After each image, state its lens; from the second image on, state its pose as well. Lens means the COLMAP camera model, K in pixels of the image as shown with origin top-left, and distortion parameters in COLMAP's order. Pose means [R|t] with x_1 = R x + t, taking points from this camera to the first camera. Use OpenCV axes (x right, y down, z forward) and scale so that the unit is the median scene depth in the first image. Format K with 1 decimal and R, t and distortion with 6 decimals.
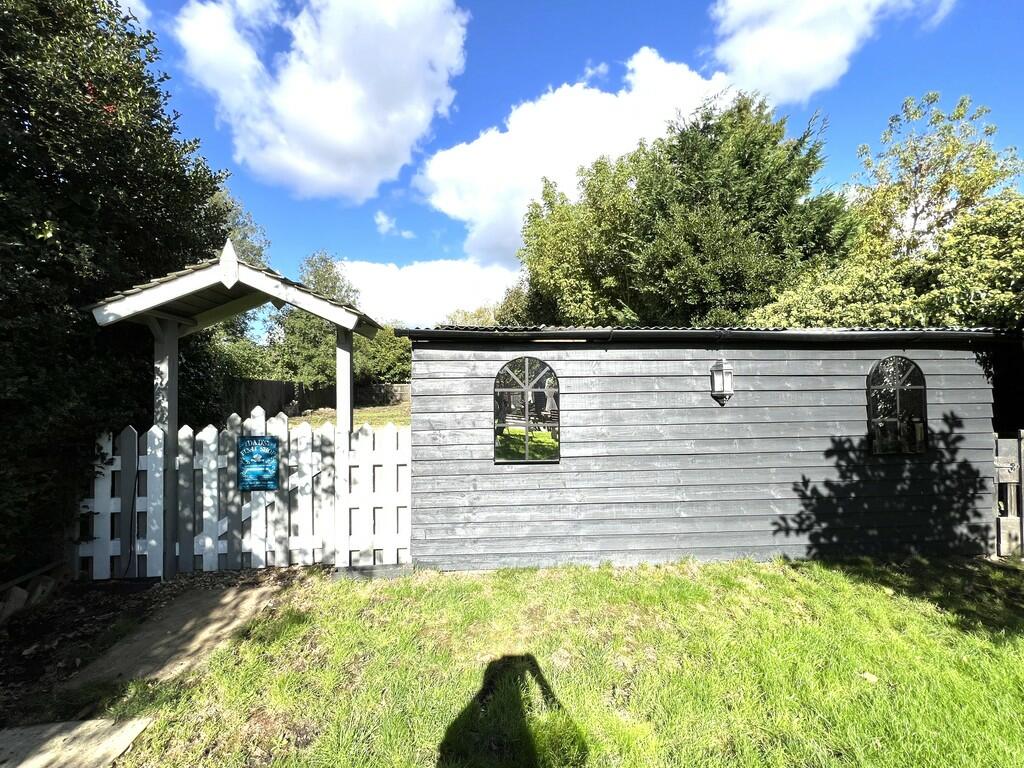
lens RADIAL K [[425.8, 0, 510.5], [0, 425.8, 381.3], [0, 0, 1]] dist [-0.003168, 0.000804]
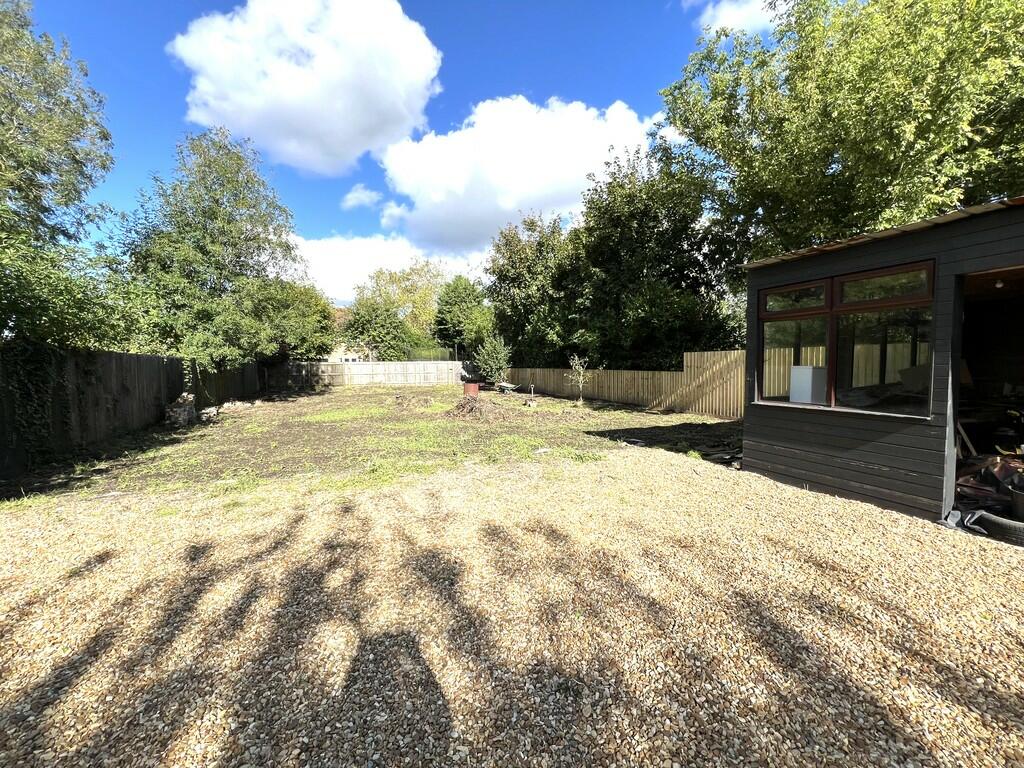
lens RADIAL K [[425.8, 0, 512.9], [0, 425.8, 385.4], [0, 0, 1]] dist [-0.003168, 0.000804]
pose [[0.963868, -0.002961, 0.266363, -0.238864], [-0.012566, 0.998319, 0.056572, 0.000384], [-0.266083, -0.057875, 0.962211, 0.360349]]
